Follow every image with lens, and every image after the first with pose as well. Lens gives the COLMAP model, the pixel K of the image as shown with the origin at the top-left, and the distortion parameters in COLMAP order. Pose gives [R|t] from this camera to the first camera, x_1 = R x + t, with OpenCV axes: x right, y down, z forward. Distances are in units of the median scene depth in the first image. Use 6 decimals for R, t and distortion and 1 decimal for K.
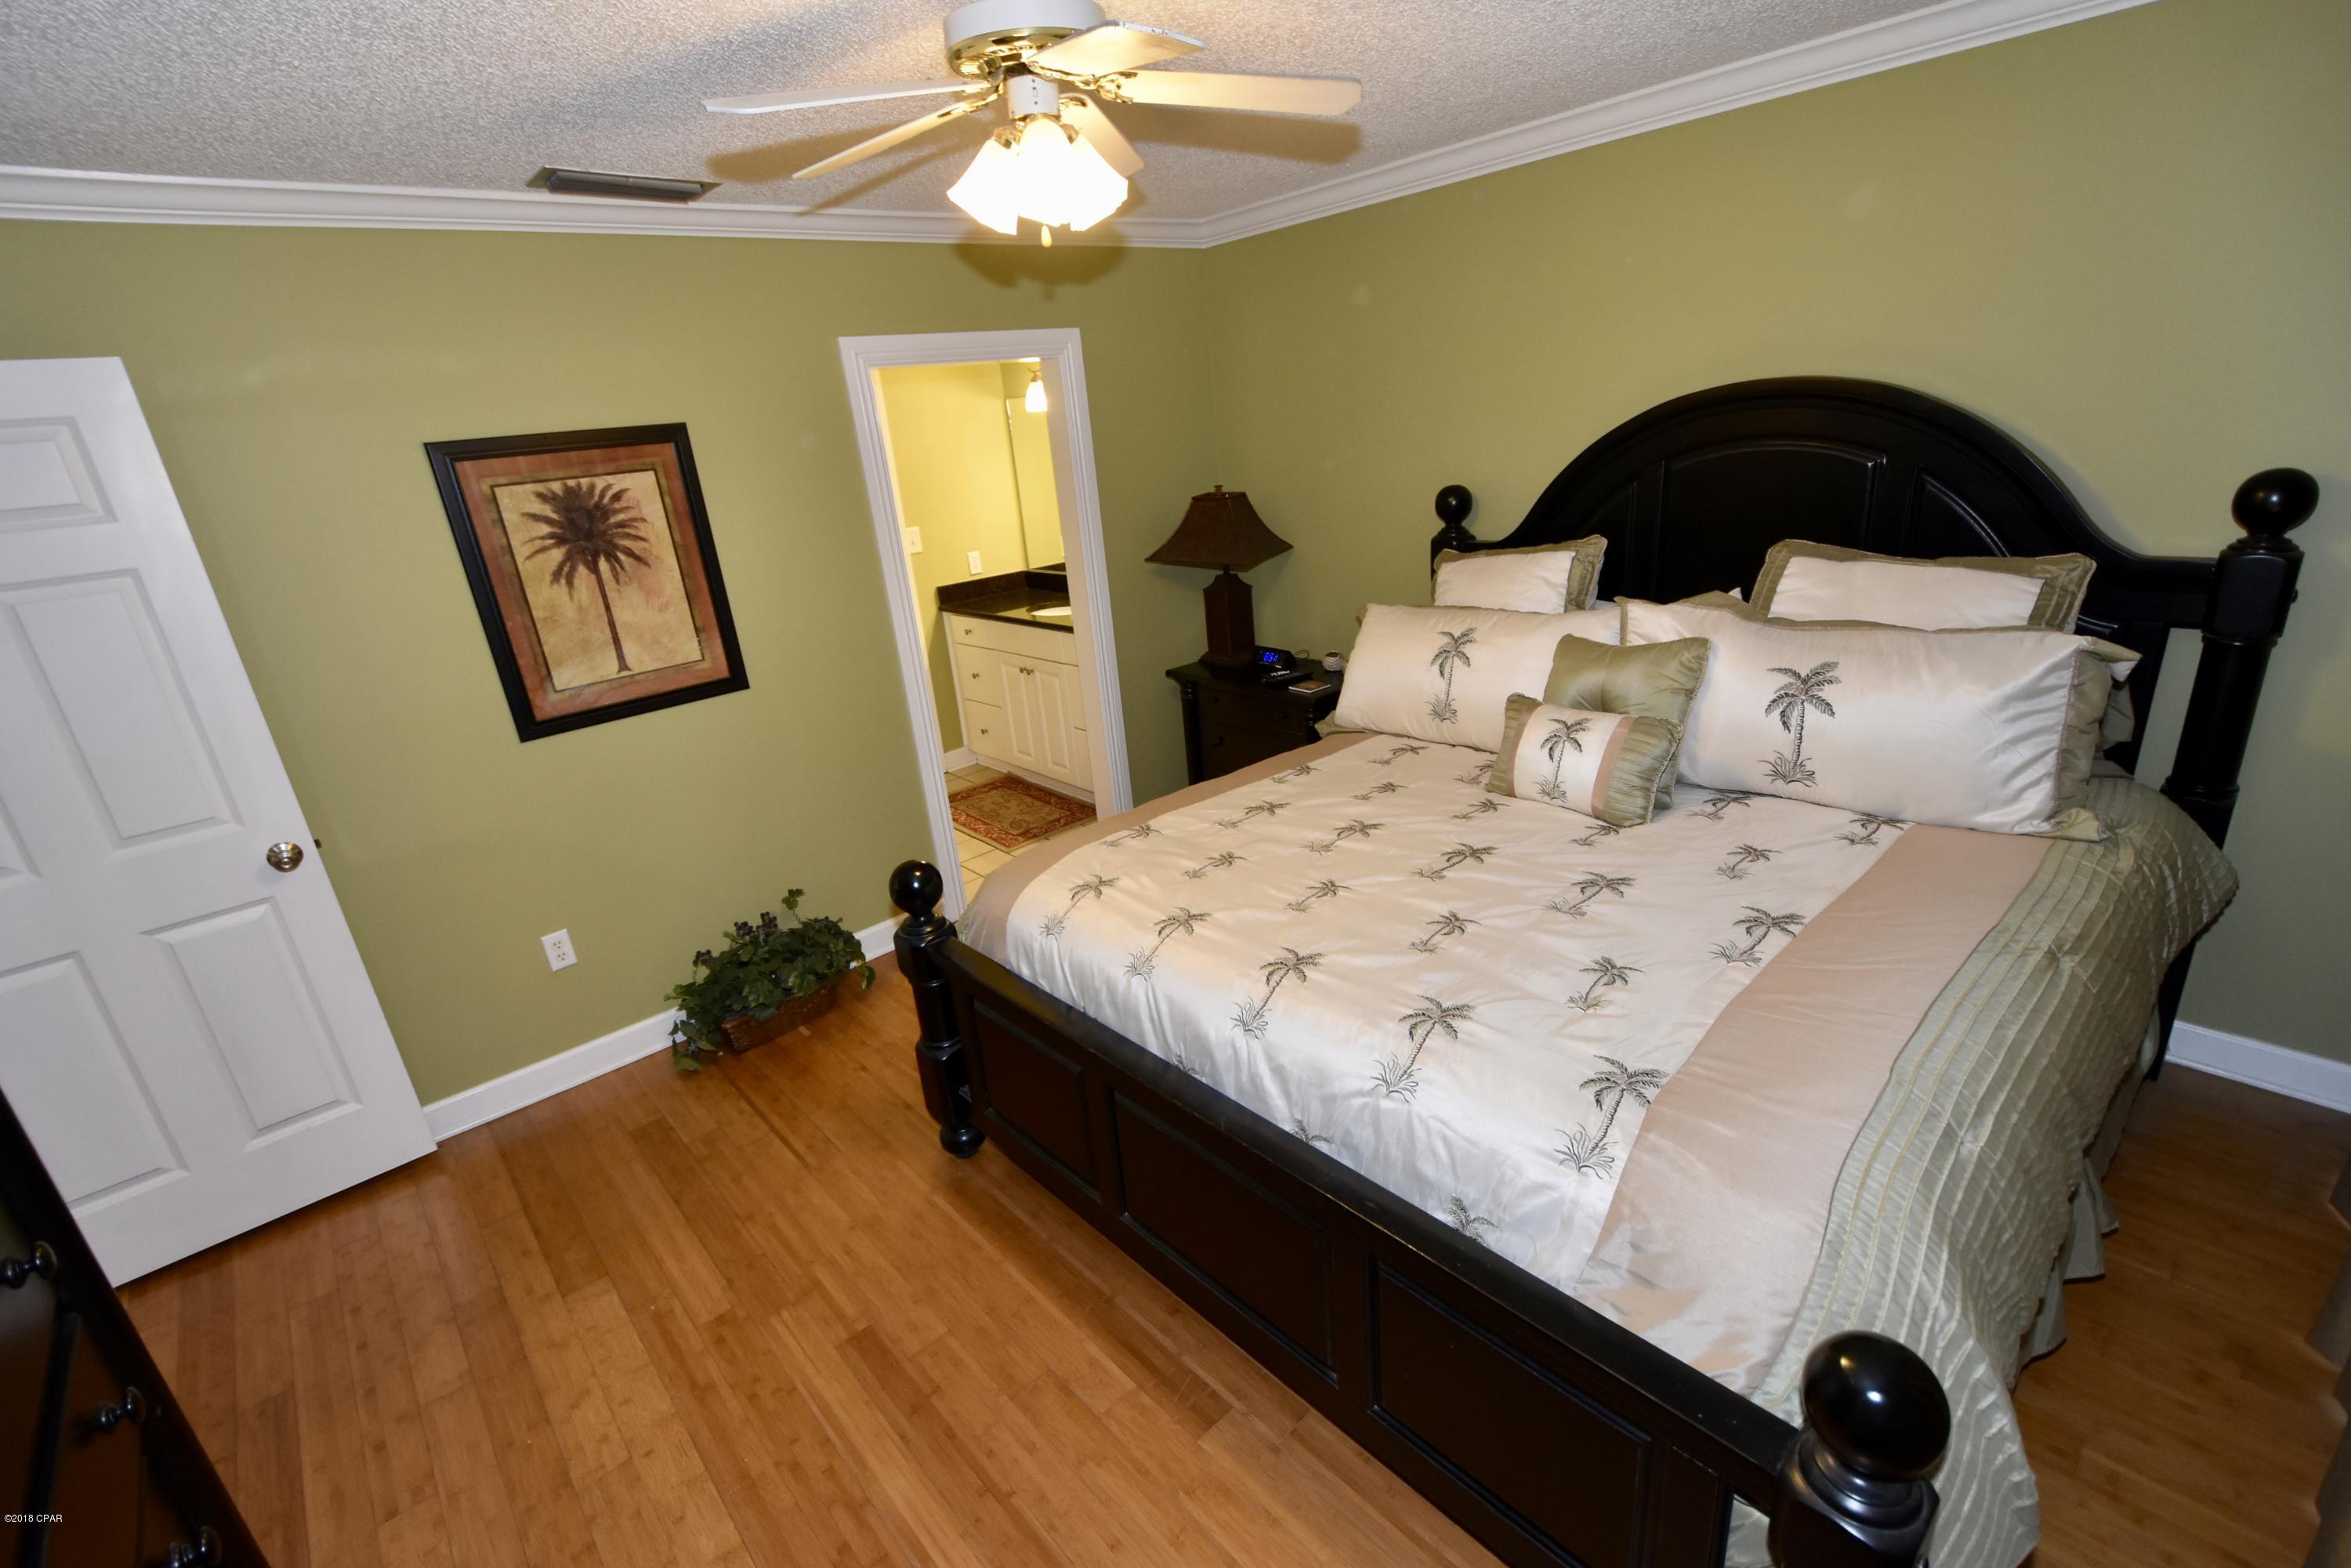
lens RADIAL K [[1035.9, 0, 1162.3], [0, 1035.9, 786.7], [0, 0, 1]] dist [-0.003756, -0.001738]
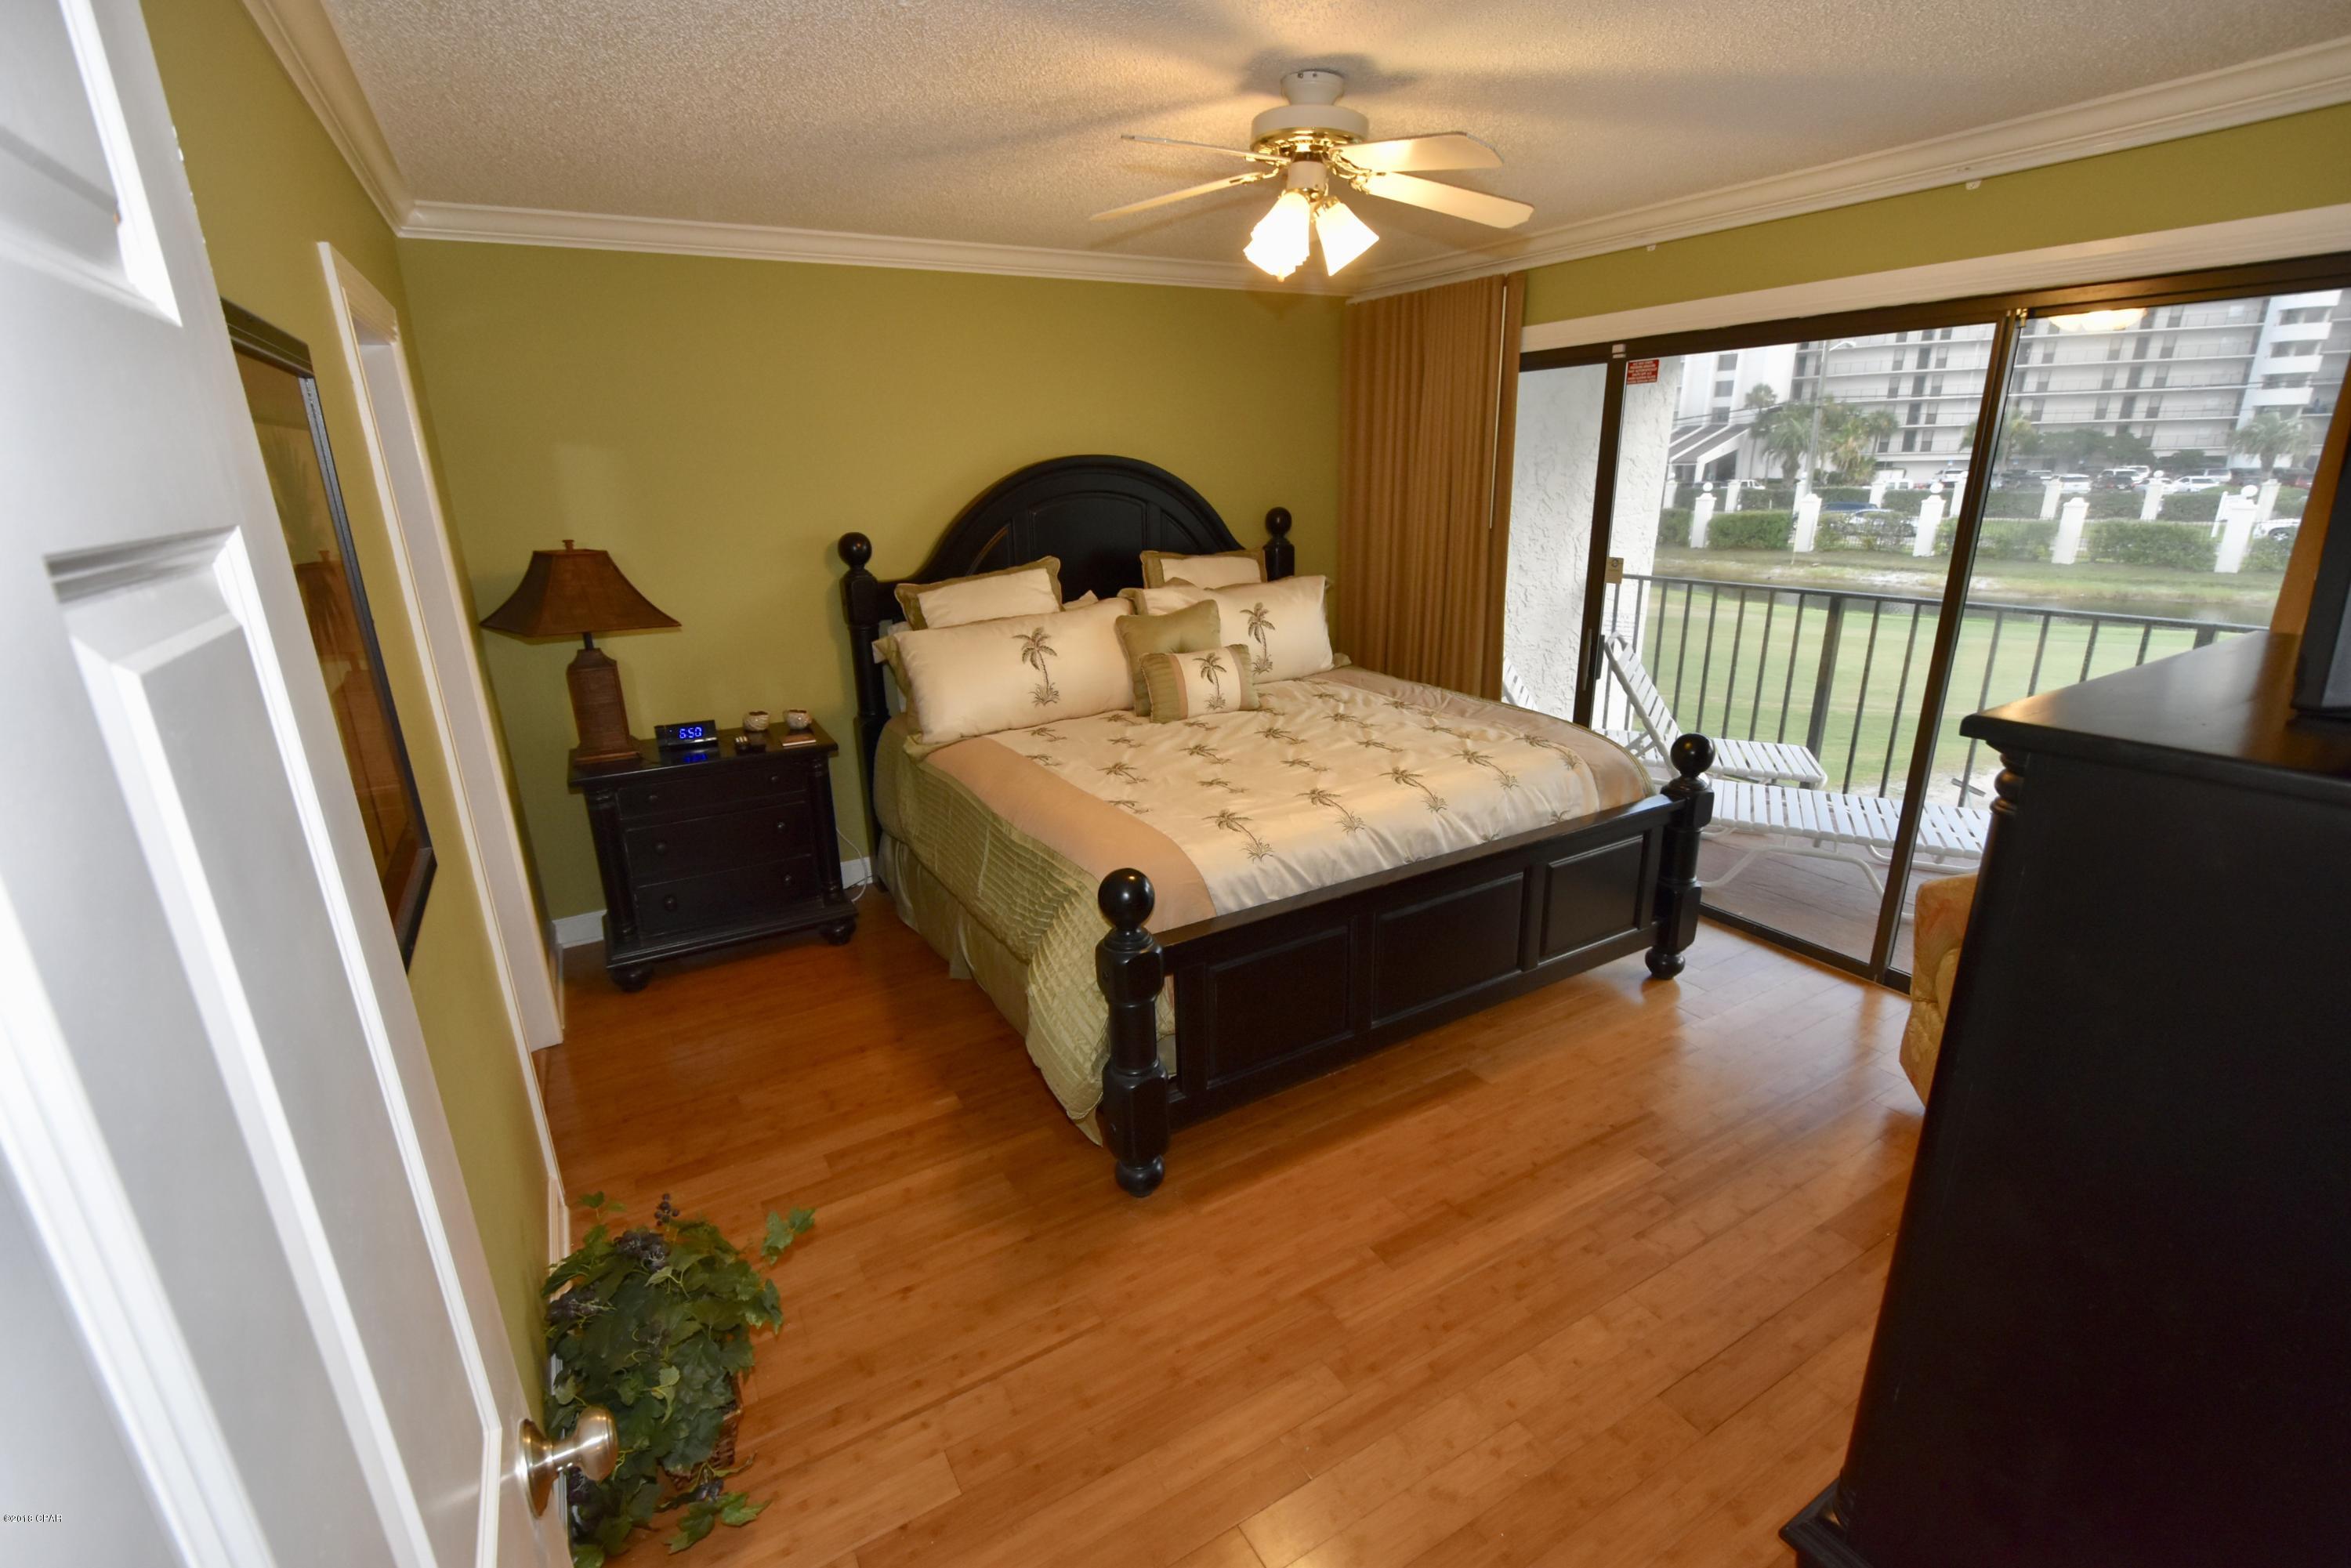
lens RADIAL K [[1035.9, 0, 1168.0], [0, 1035.9, 790.8], [0, 0, 1]] dist [-0.003756, -0.001738]
pose [[0.207162, -0.215626, 0.954248, -1.078197], [0.338051, 0.931102, 0.137007, -0.104457], [-0.918044, 0.294202, 0.265782, 0.686003]]
